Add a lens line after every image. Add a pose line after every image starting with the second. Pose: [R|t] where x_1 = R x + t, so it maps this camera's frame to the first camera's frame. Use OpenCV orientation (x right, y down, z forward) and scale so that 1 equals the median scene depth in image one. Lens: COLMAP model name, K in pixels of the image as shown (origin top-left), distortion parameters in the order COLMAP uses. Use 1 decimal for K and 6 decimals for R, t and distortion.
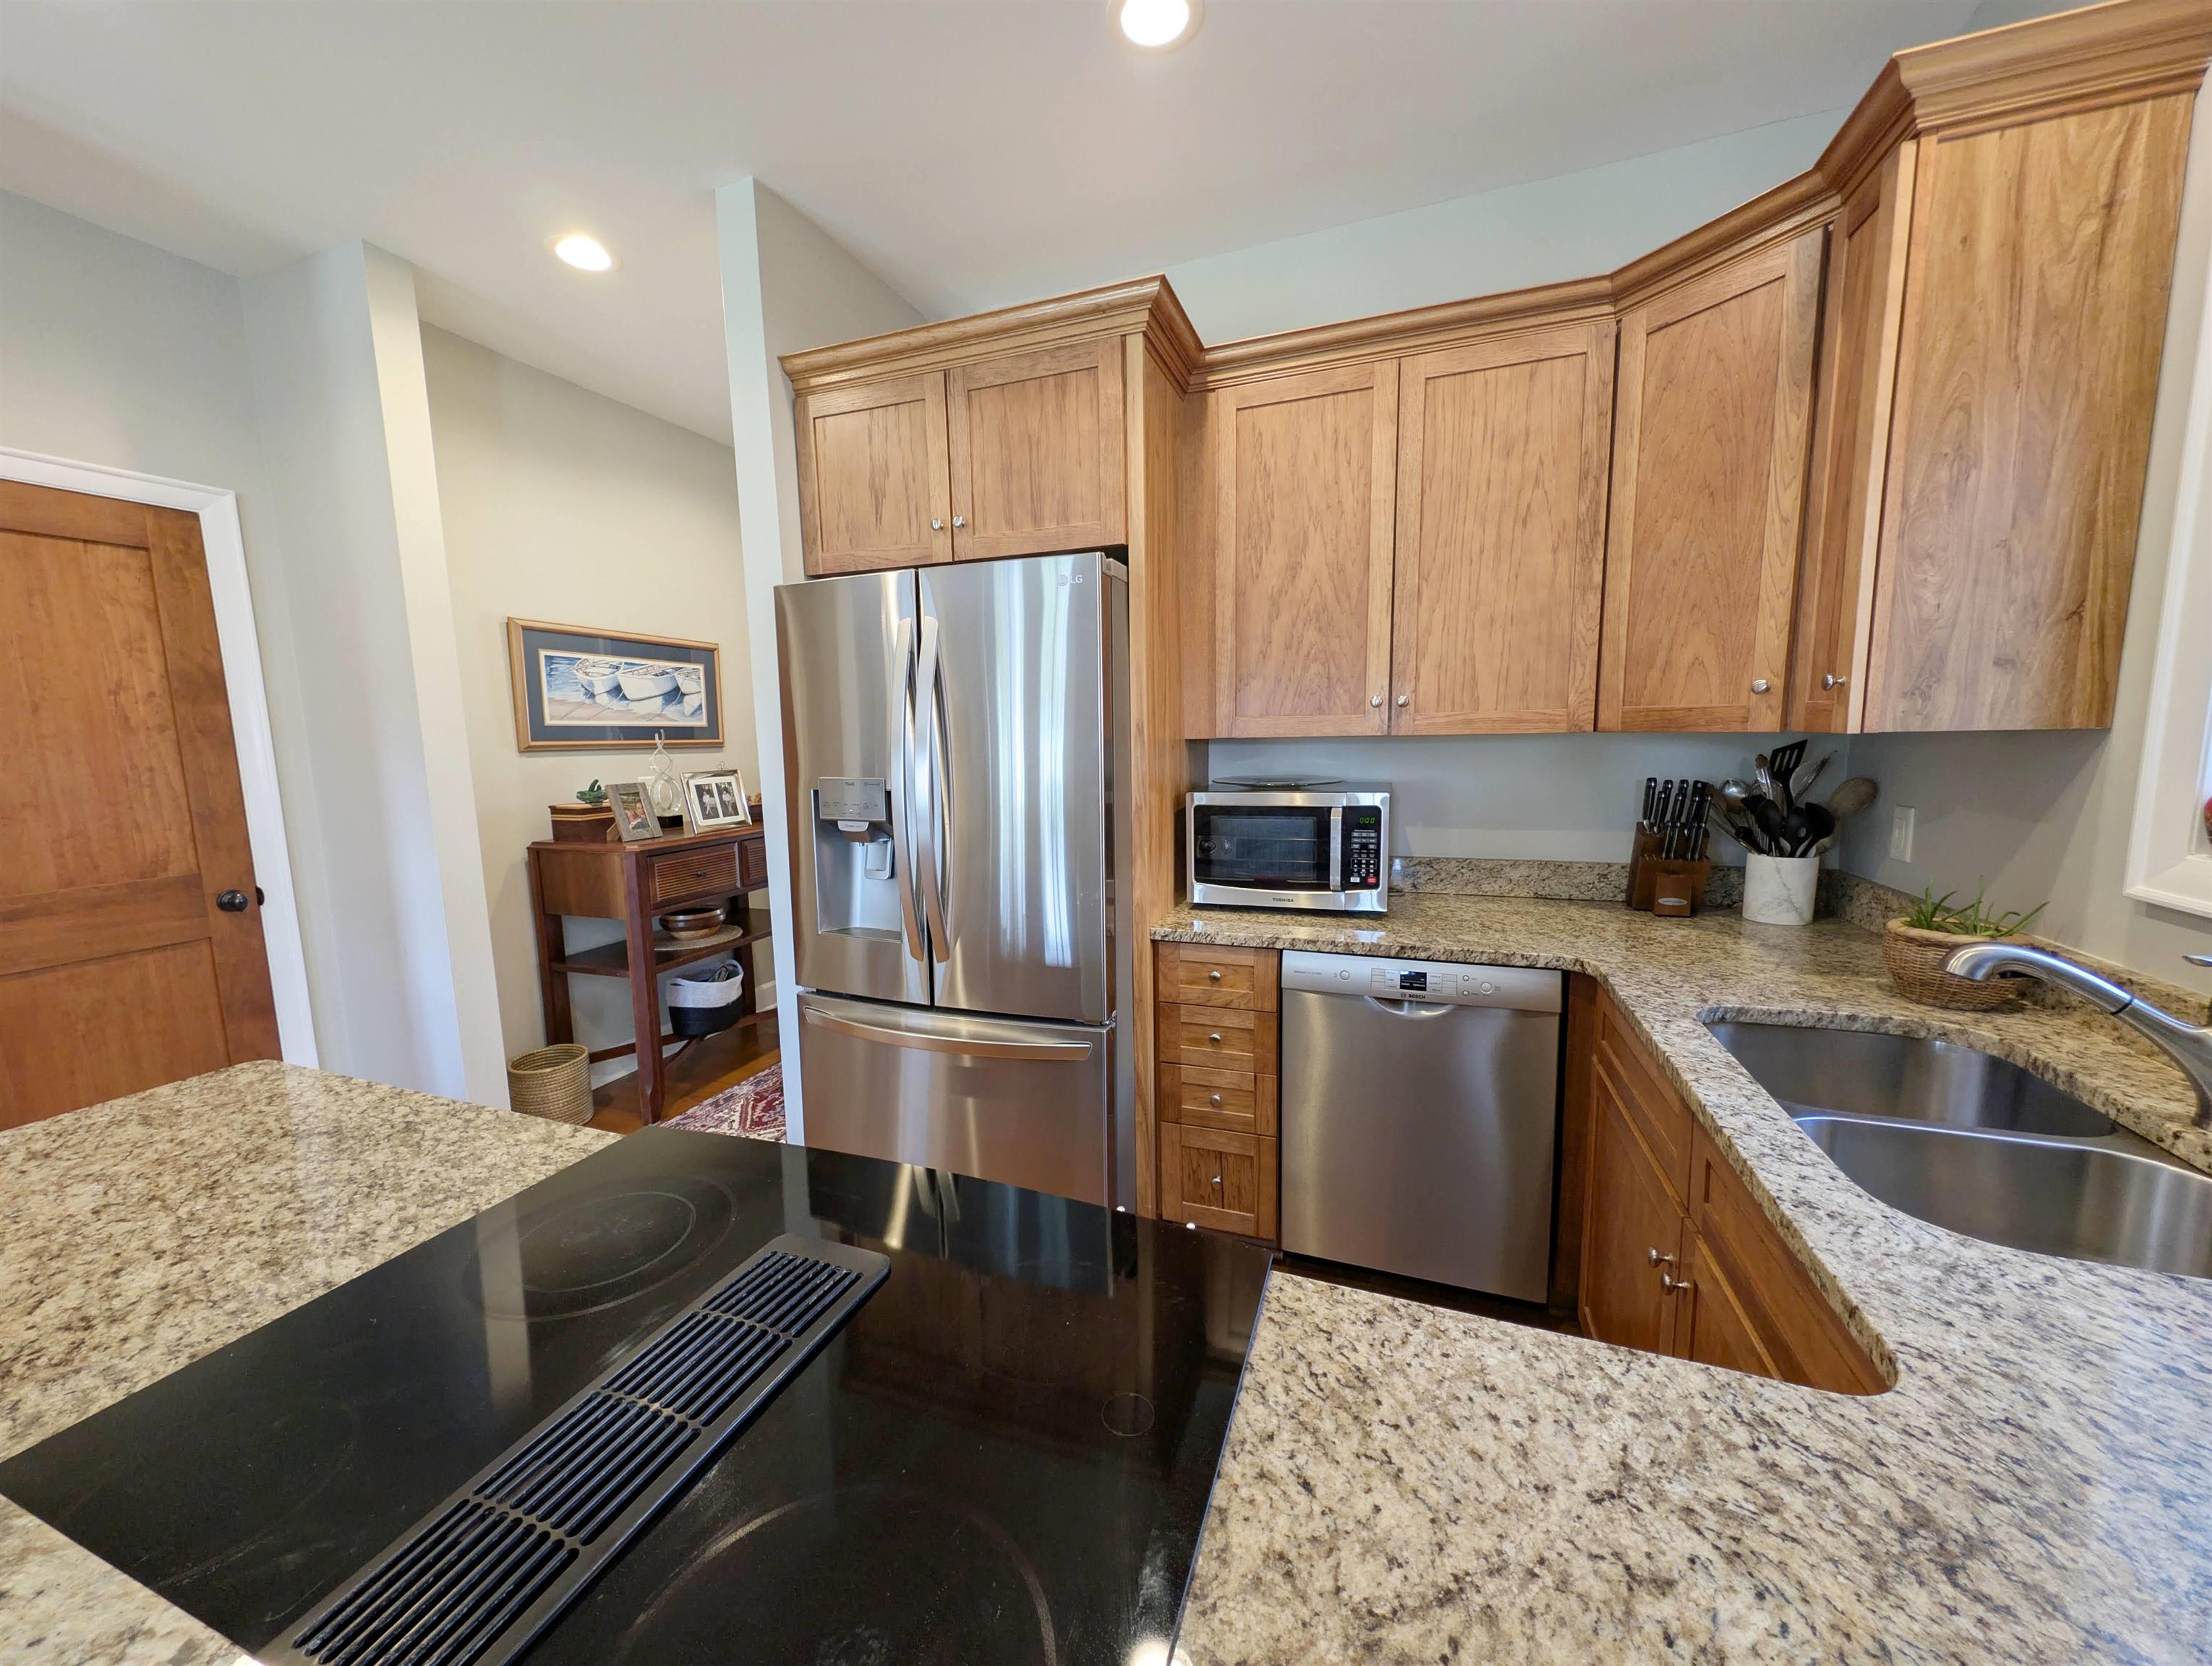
lens RADIAL K [[832.4, 0, 1092.2], [0, 832.4, 843.0], [0, 0, 1]] dist [0.007630, -0.002505]
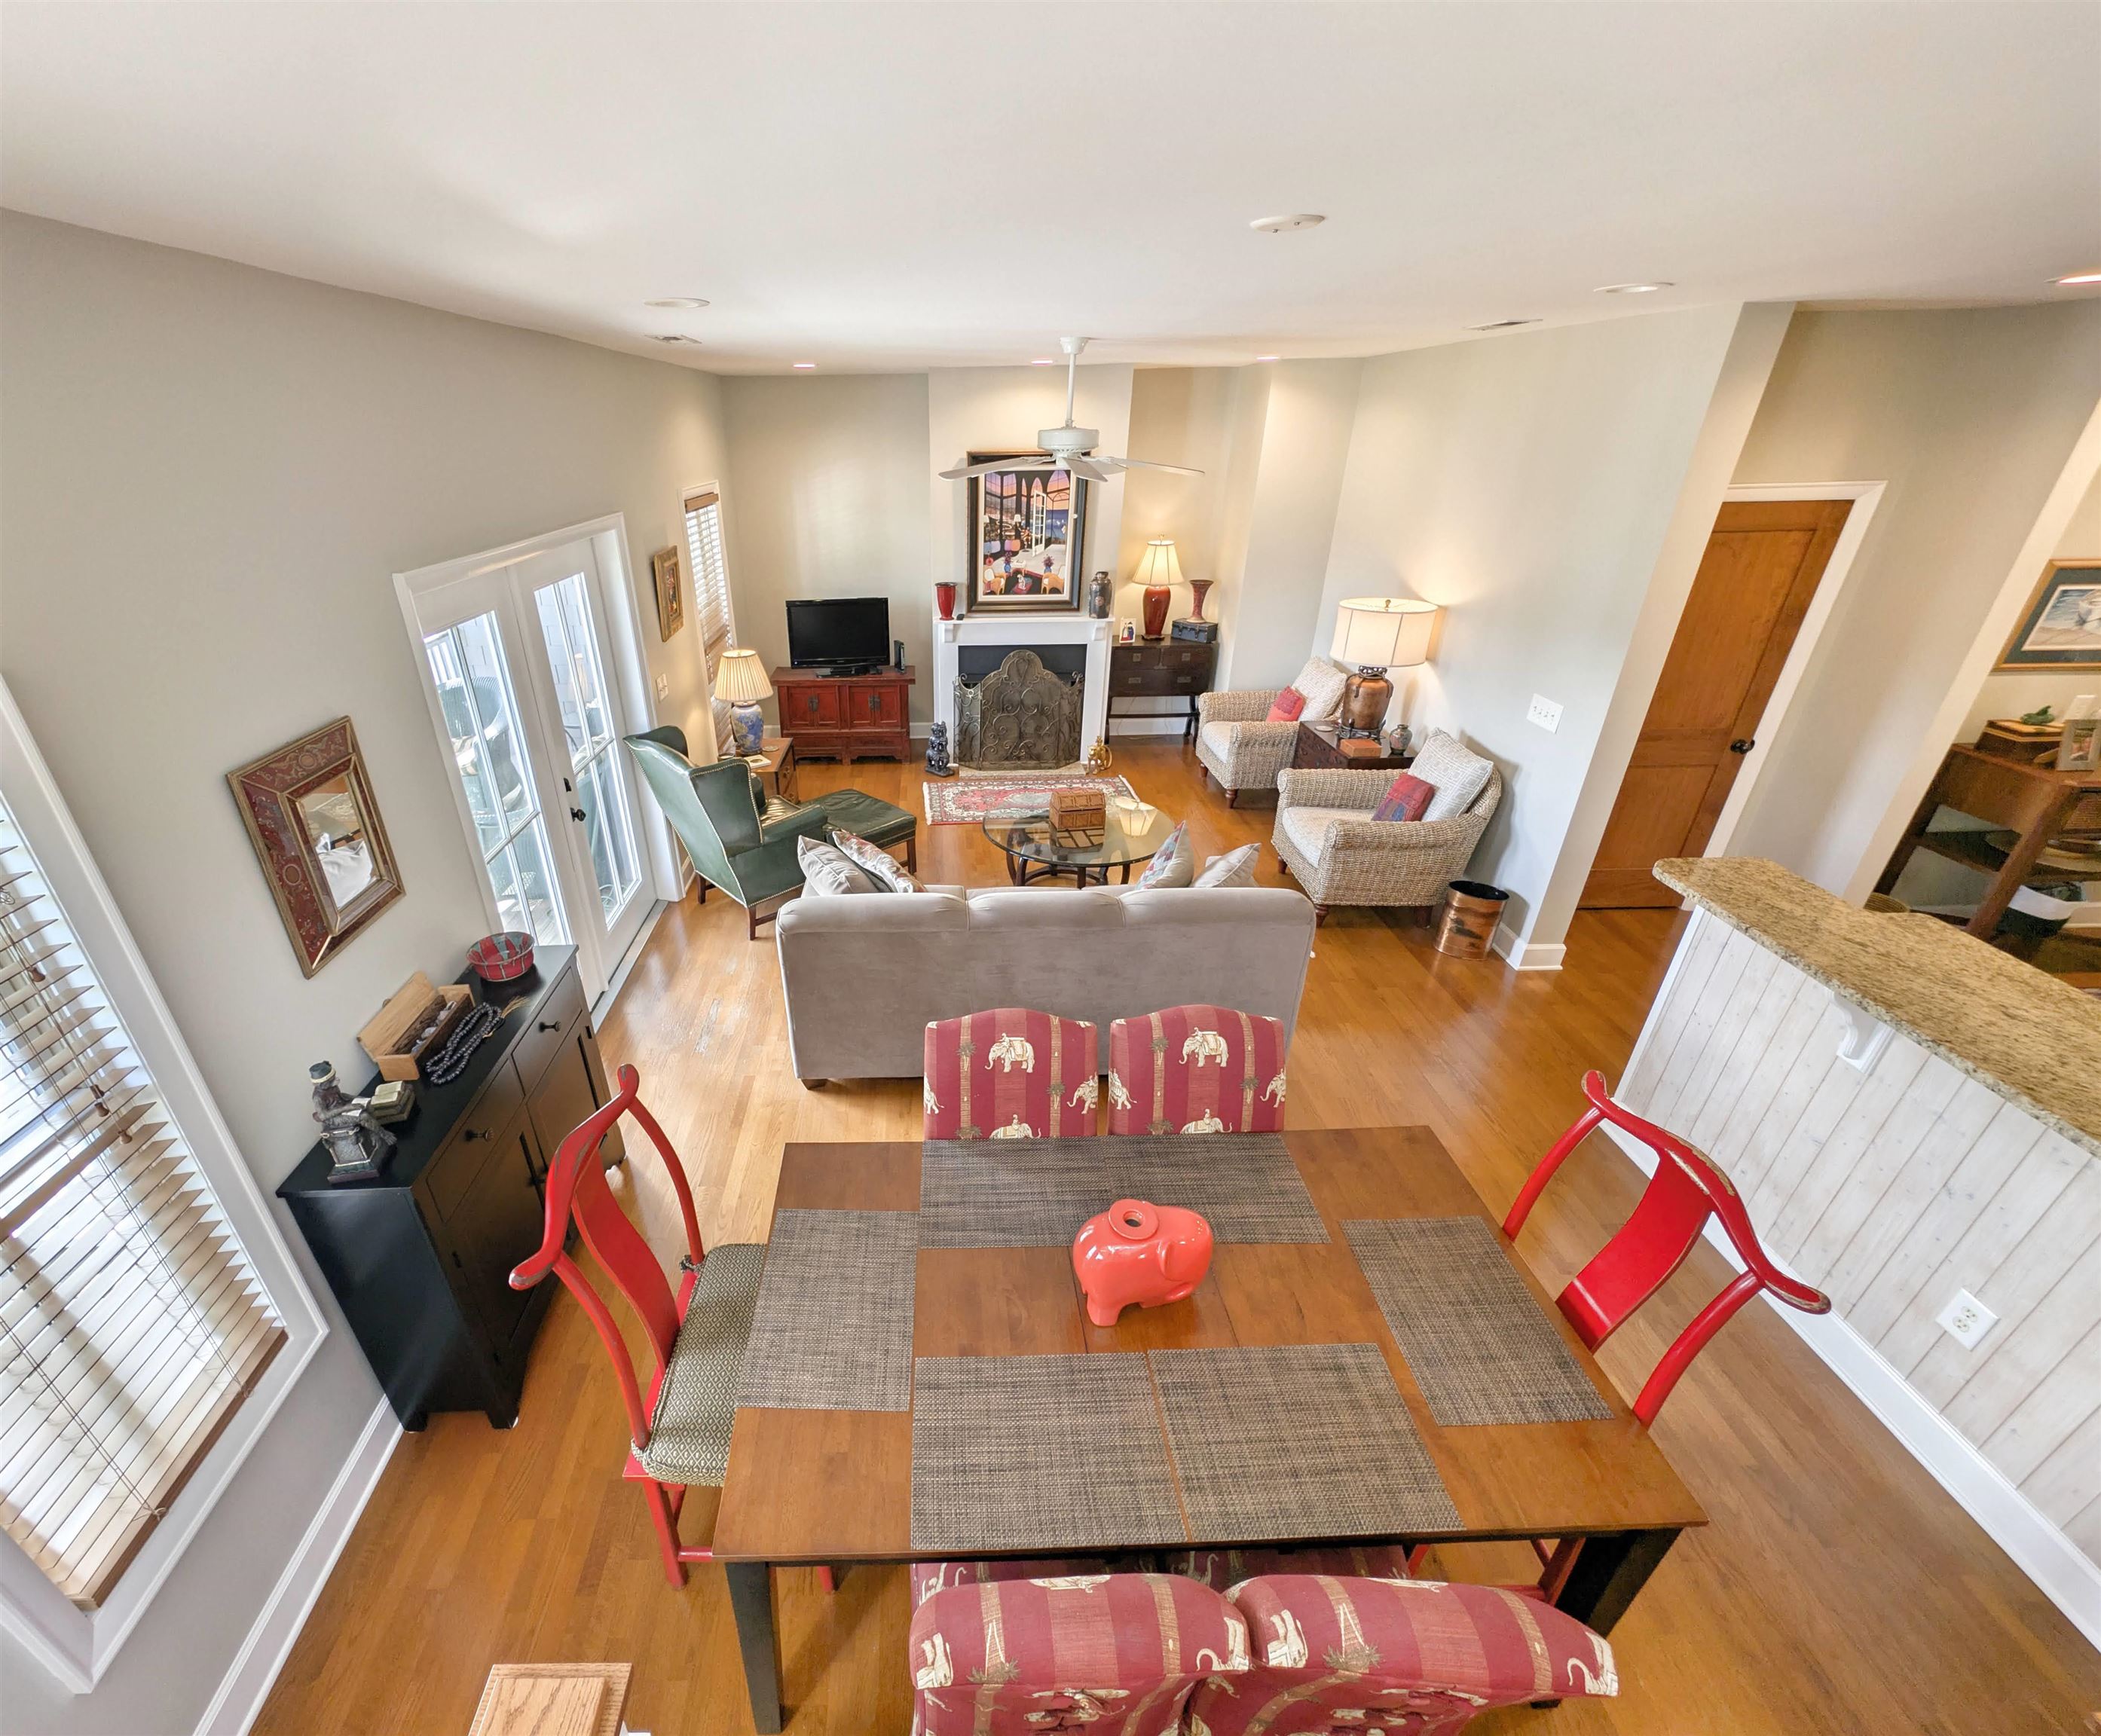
lens RADIAL K [[863.4, 0, 935.7], [0, 863.4, 875.1], [0, 0, 1]] dist [0.002254, -0.000140]
pose [[0.361019, 0.435535, -0.824606, -0.084673], [-0.117663, 0.898447, 0.423022, -0.300920], [0.925106, -0.055694, 0.375602, -1.426822]]
